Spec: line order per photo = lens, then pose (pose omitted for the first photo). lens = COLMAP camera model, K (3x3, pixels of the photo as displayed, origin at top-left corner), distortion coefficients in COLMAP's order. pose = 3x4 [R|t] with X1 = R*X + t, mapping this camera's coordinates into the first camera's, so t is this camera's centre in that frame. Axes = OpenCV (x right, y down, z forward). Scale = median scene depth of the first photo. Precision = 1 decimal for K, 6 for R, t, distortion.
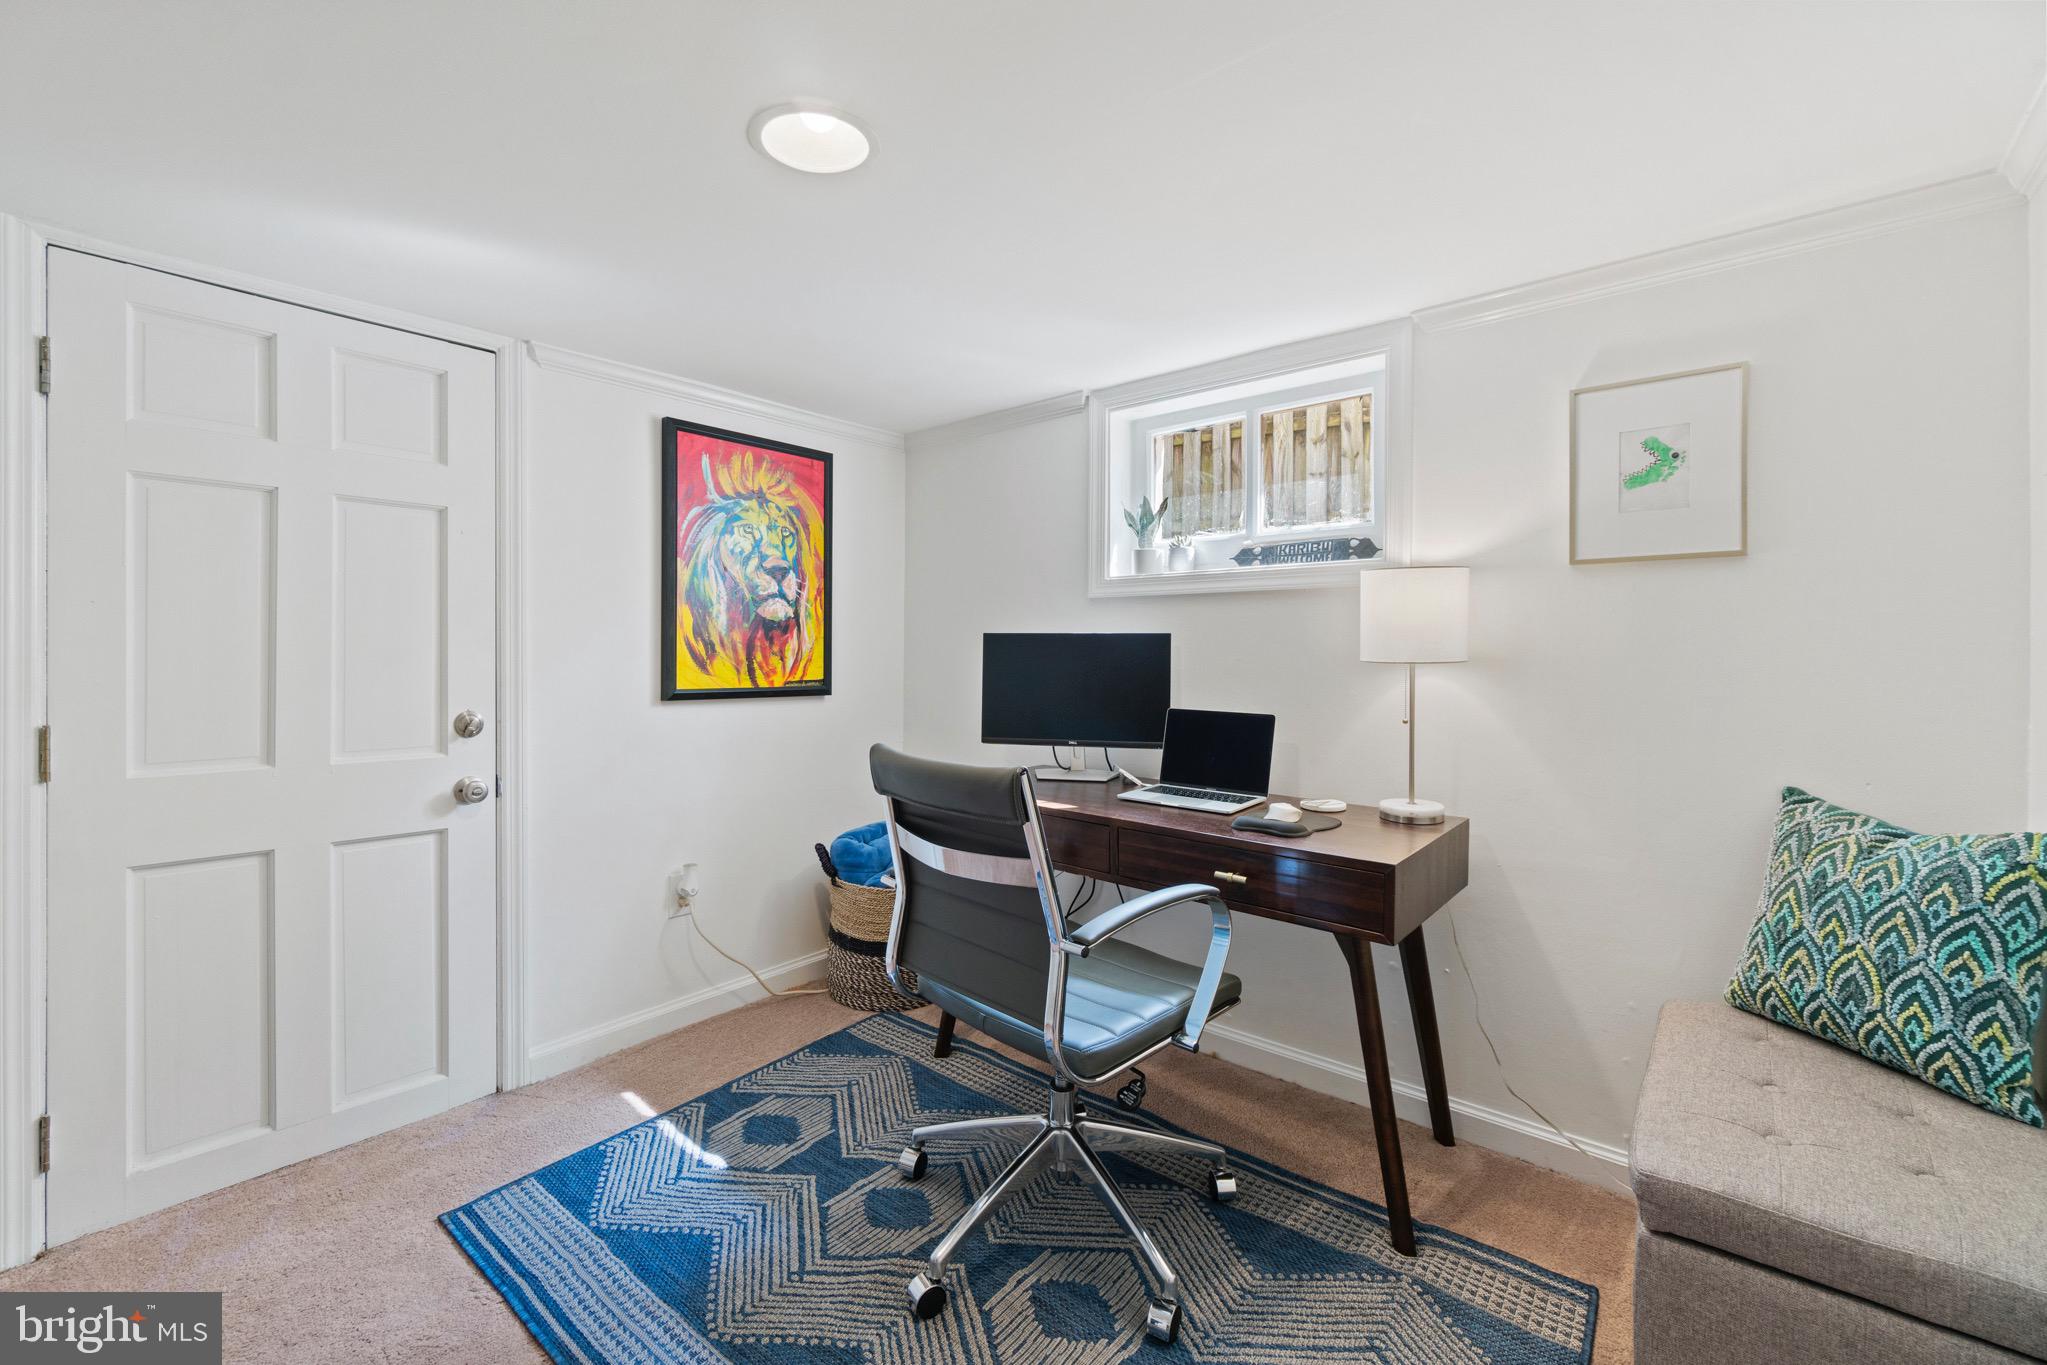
lens RADIAL K [[894.3, 0, 1026.5], [0, 894.3, 669.7], [0, 0, 1]] dist [0.004599, -0.000967]
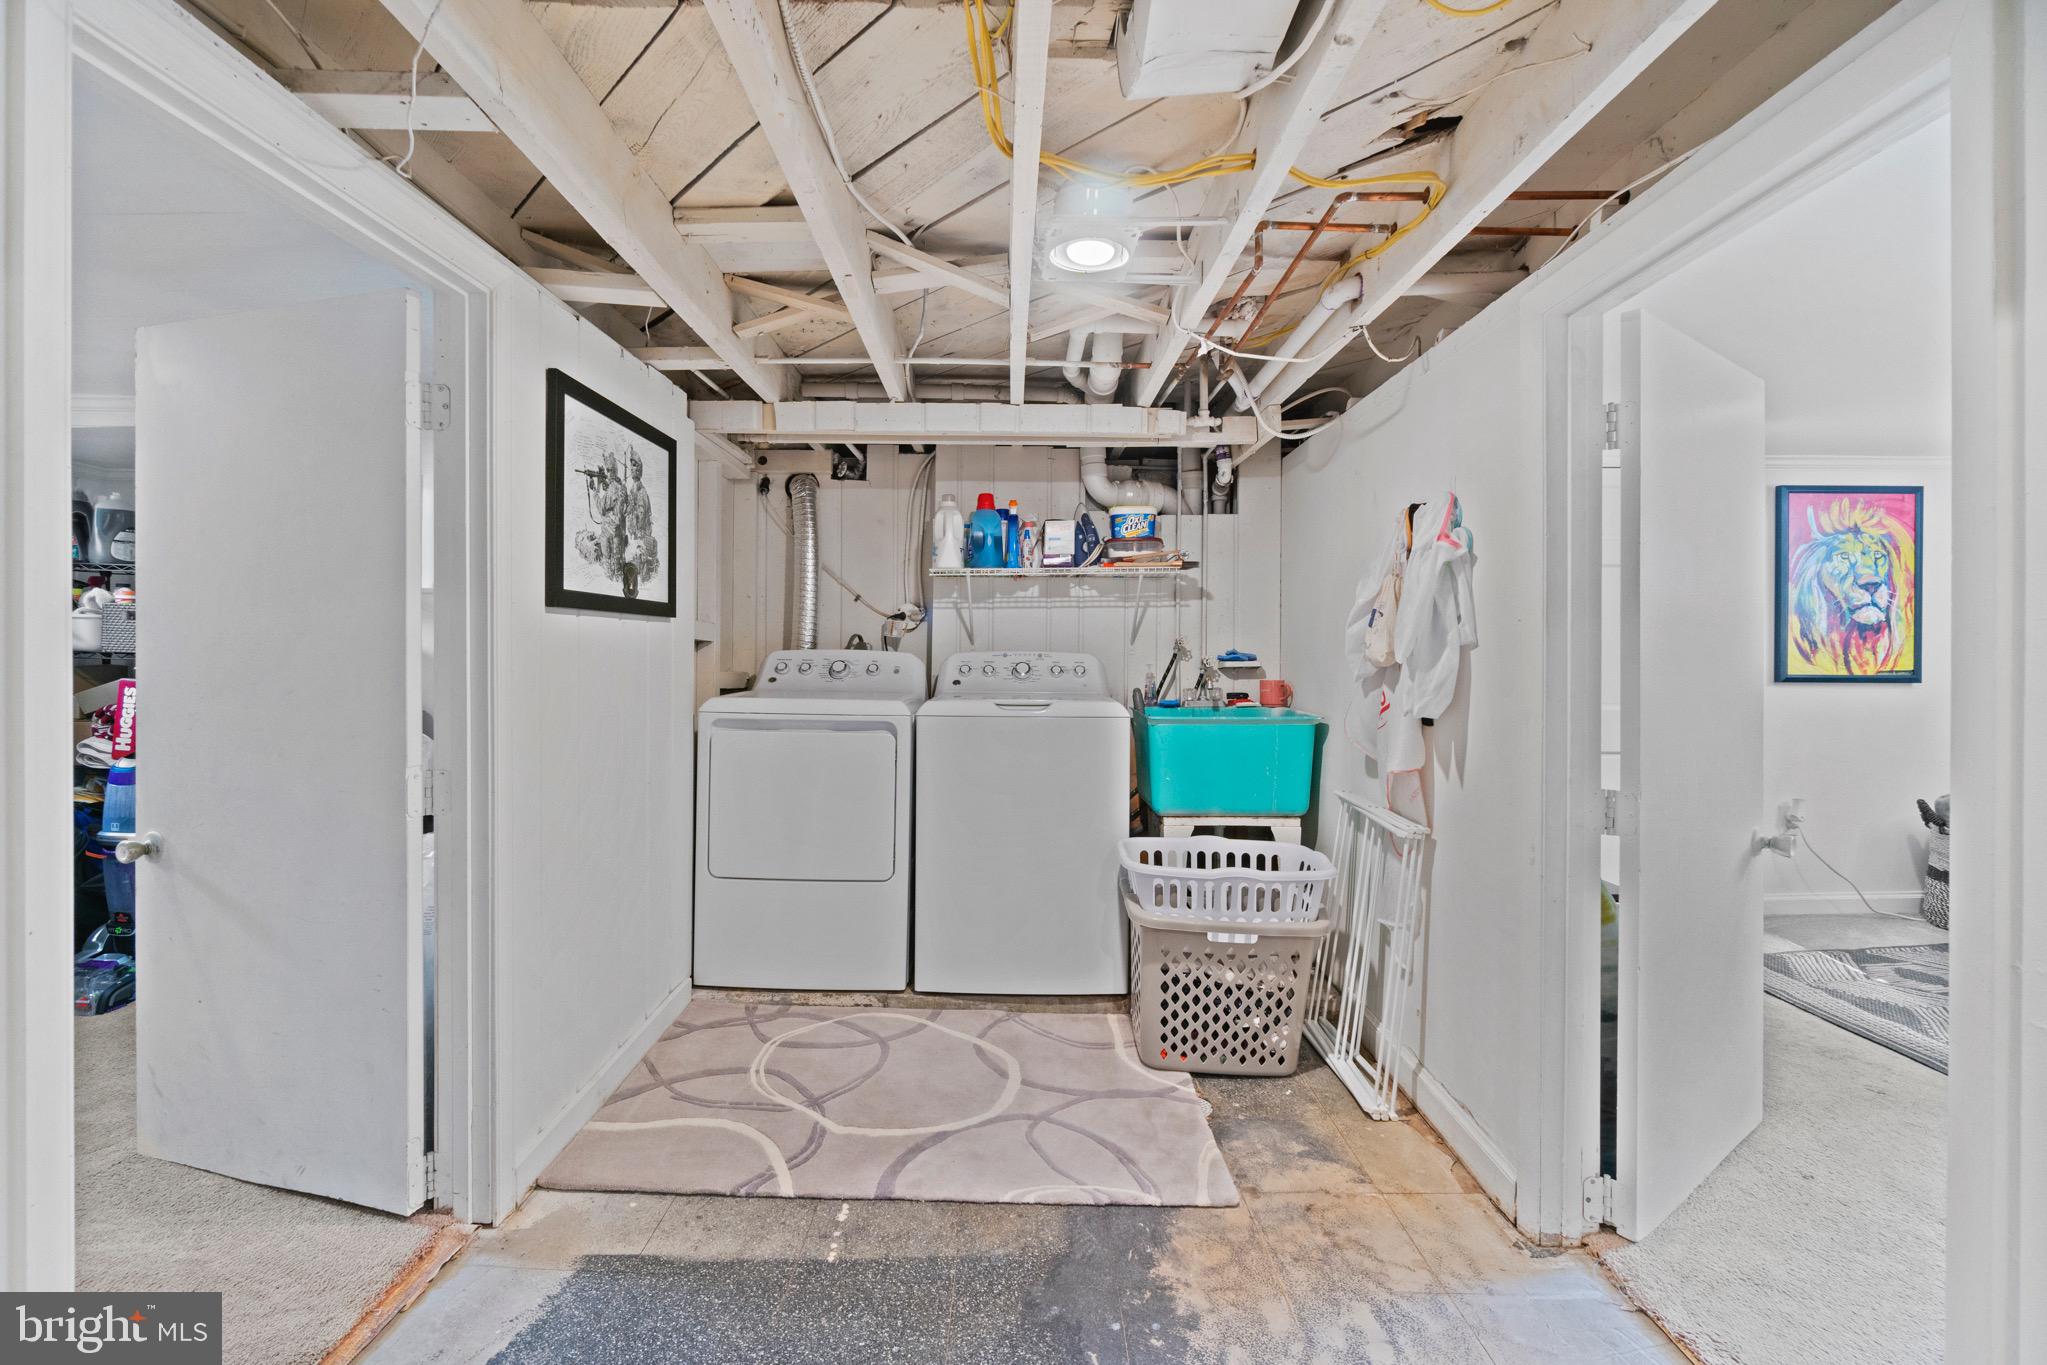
lens RADIAL K [[894.3, 0, 995.0], [0, 894.3, 648.3], [0, 0, 1]] dist [0.004599, -0.000967]
pose [[0.646532, -0.004151, -0.762876, -0.108754], [-0.012235, 0.999800, -0.015810, 0.016823], [0.762789, 0.019555, 0.646352, -0.816383]]
